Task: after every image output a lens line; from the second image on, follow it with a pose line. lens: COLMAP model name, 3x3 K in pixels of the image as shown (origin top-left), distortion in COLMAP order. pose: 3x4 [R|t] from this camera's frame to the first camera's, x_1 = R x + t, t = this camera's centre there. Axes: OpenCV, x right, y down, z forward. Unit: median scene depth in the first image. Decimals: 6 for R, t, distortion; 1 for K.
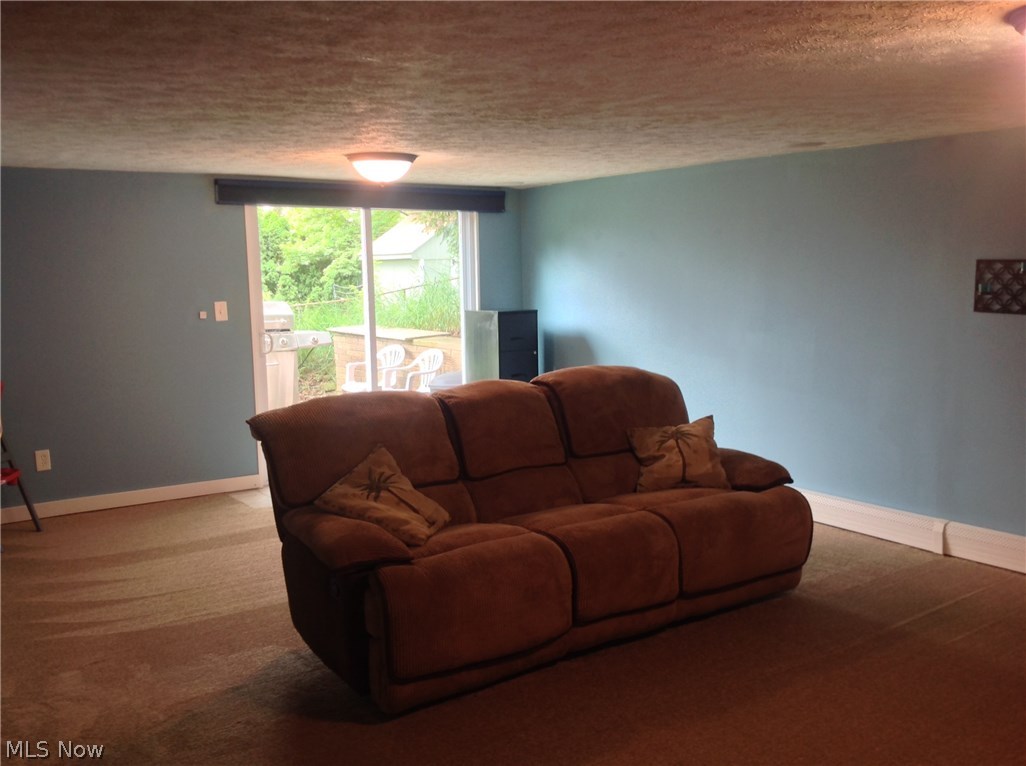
lens RADIAL K [[964.4, 0, 513.0], [0, 964.4, 383.0], [0, 0, 1]] dist [0.208920, -0.507204]
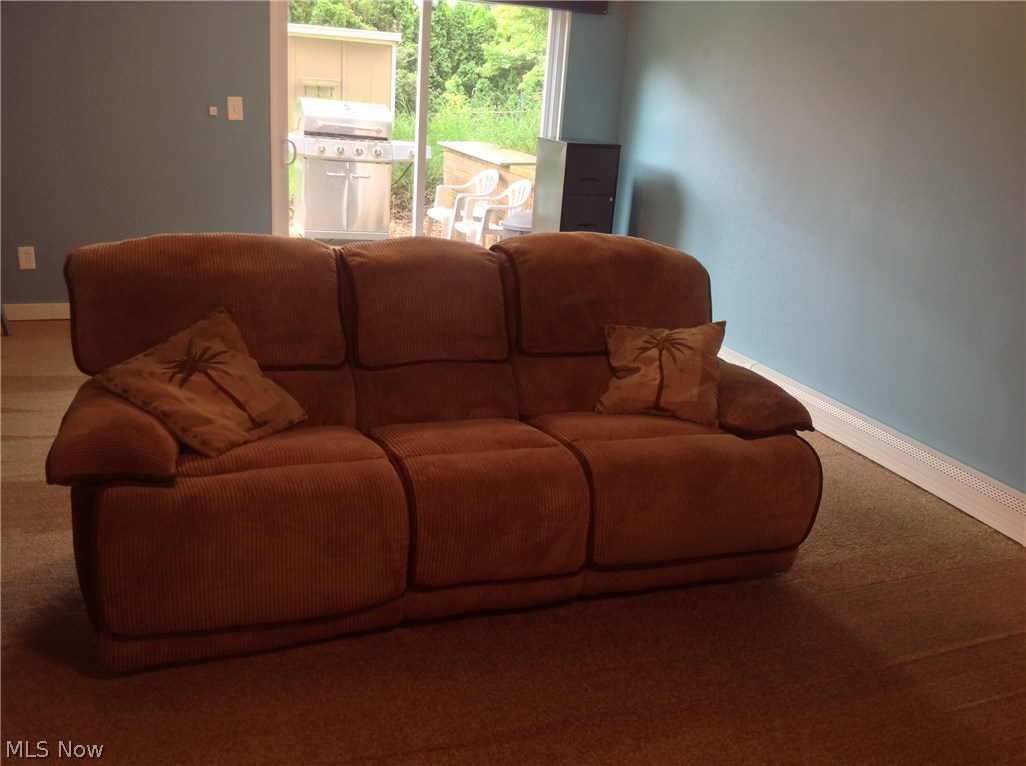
lens RADIAL K [[964.4, 0, 513.0], [0, 964.4, 383.0], [0, 0, 1]] dist [0.208920, -0.507204]
pose [[0.968094, 0.152197, -0.199075, 0.213747], [-0.113981, 0.974935, 0.191075, -0.045407], [0.223166, -0.162288, 0.961176, 0.270505]]
